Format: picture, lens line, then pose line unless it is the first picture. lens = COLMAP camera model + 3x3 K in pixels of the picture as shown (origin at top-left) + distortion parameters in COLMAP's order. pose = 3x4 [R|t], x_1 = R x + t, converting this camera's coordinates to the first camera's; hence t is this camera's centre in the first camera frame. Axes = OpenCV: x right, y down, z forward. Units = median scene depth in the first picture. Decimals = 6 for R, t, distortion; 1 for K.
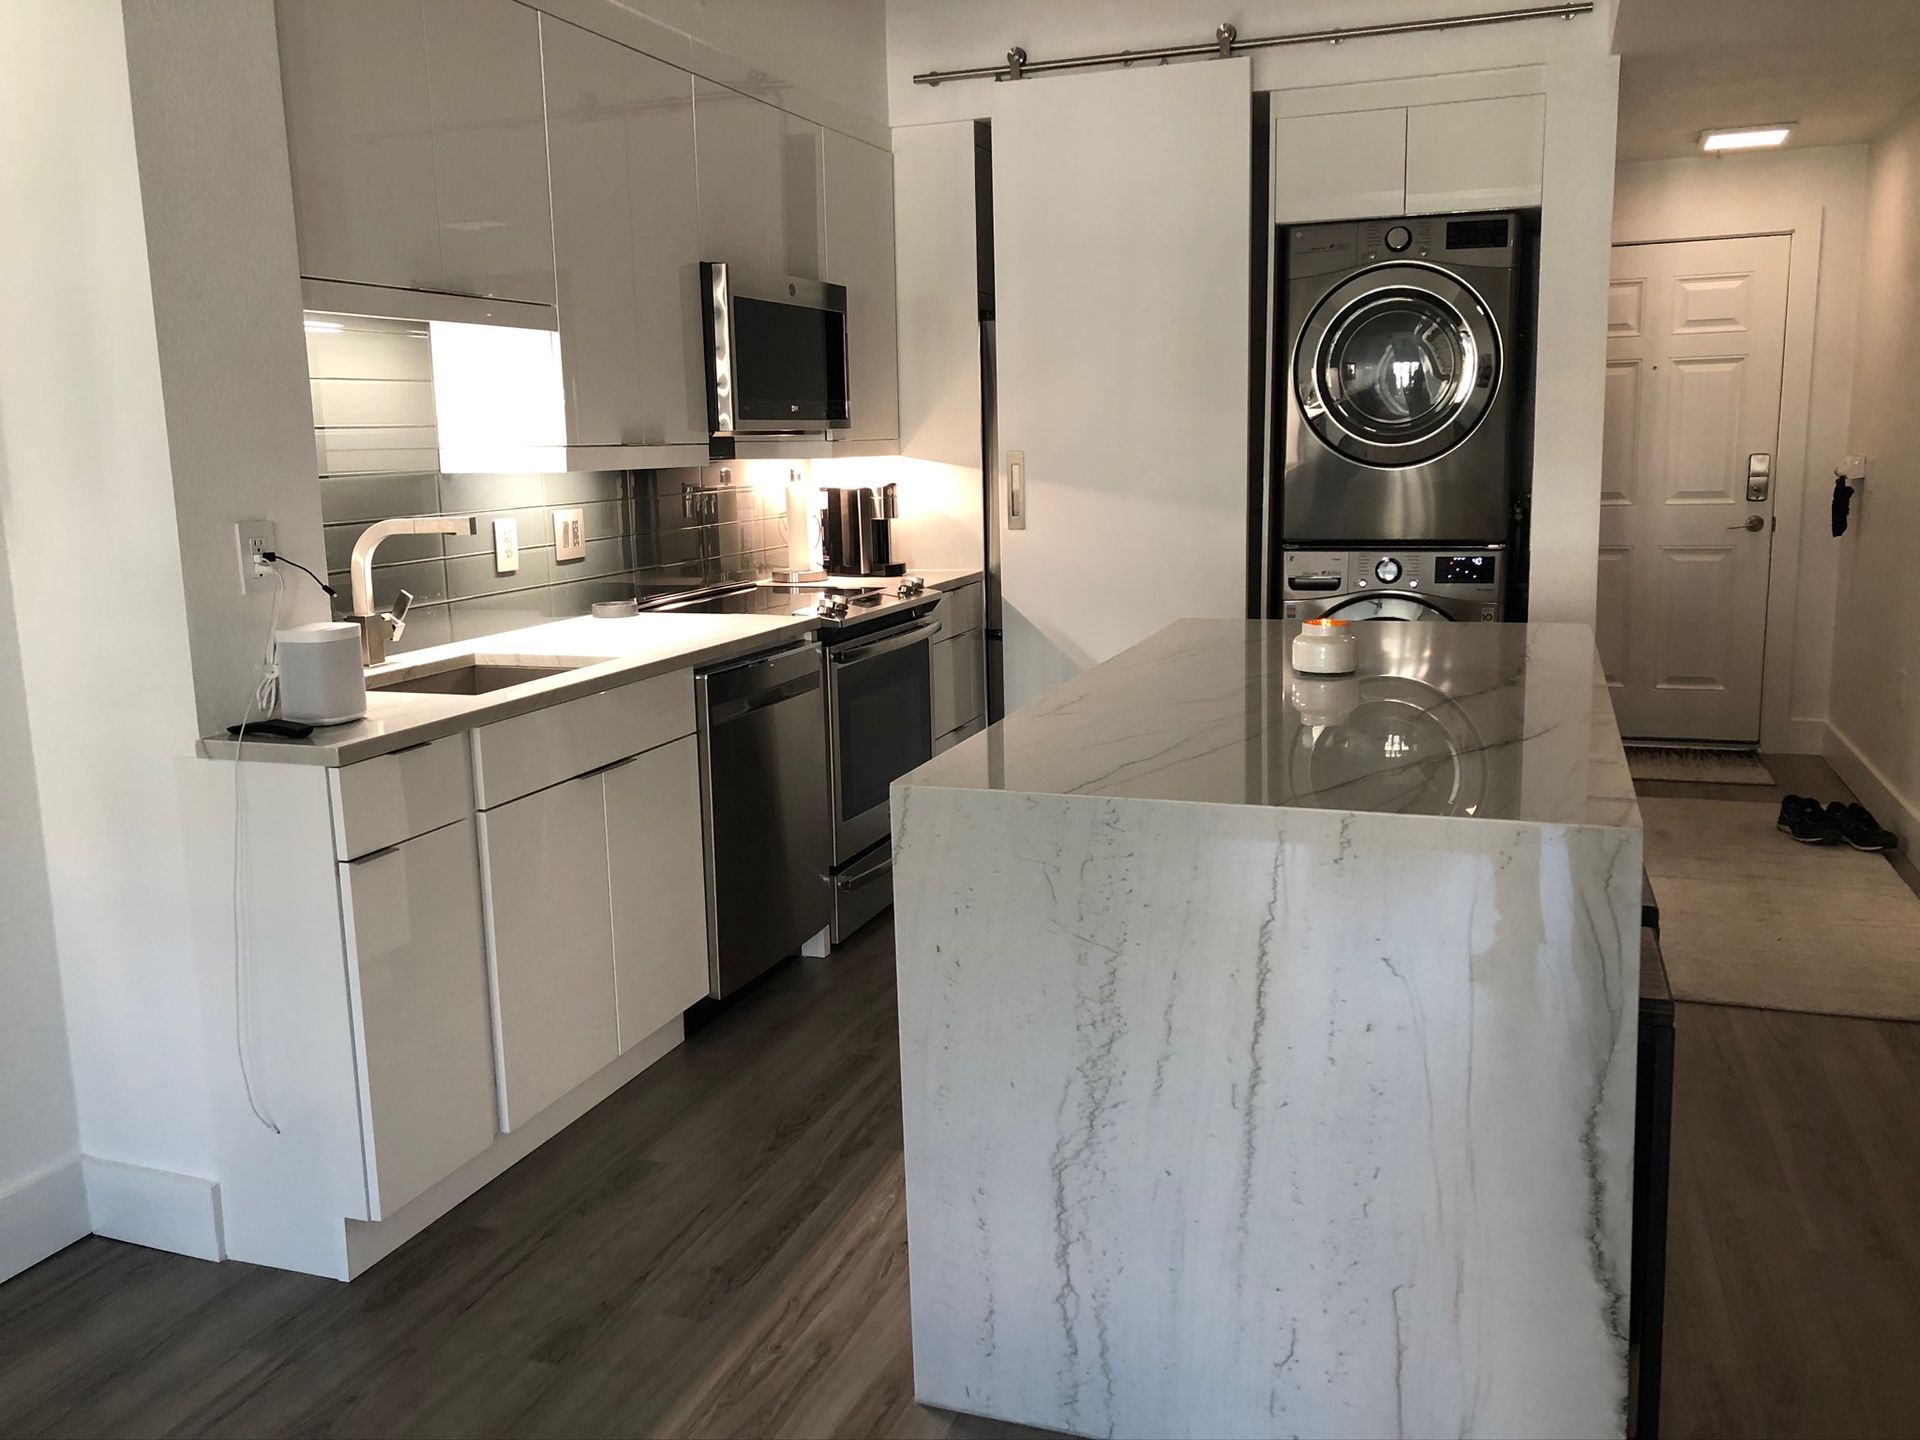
lens RADIAL K [[1577.3, 0, 960.0], [0, 1577.3, 720.0], [0, 0, 1]] dist [0.025014, 0.005787]
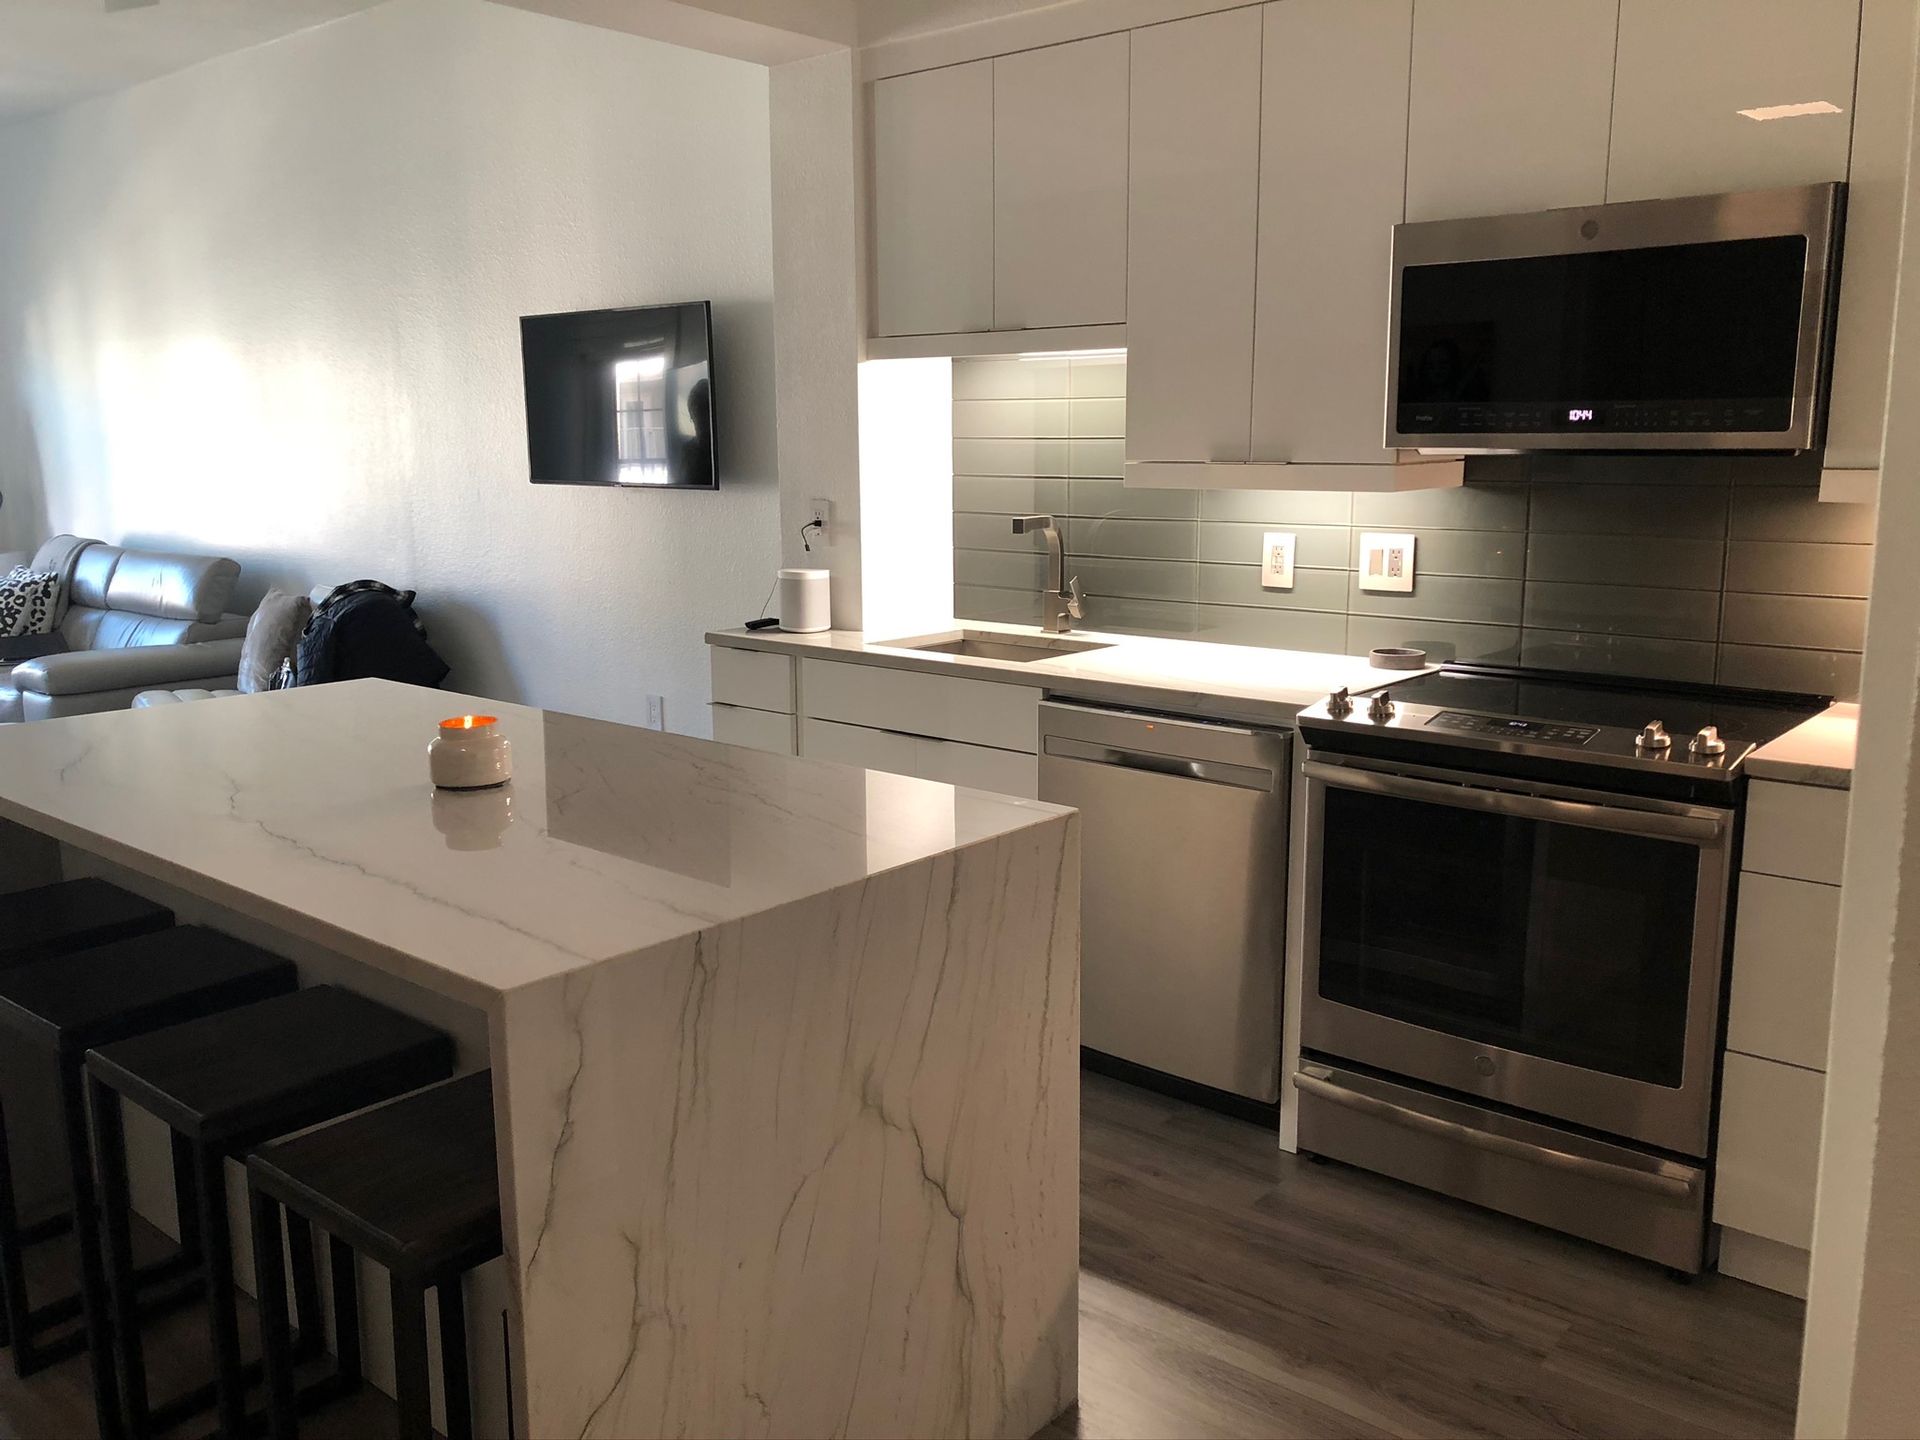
lens RADIAL K [[1577.3, 0, 960.0], [0, 1577.3, 720.0], [0, 0, 1]] dist [0.025014, 0.005787]
pose [[-0.353103, 0.193984, -0.915253, 0.641791], [-0.152557, 0.953238, 0.260891, -0.226632], [0.923063, 0.231749, -0.306998, 1.078341]]
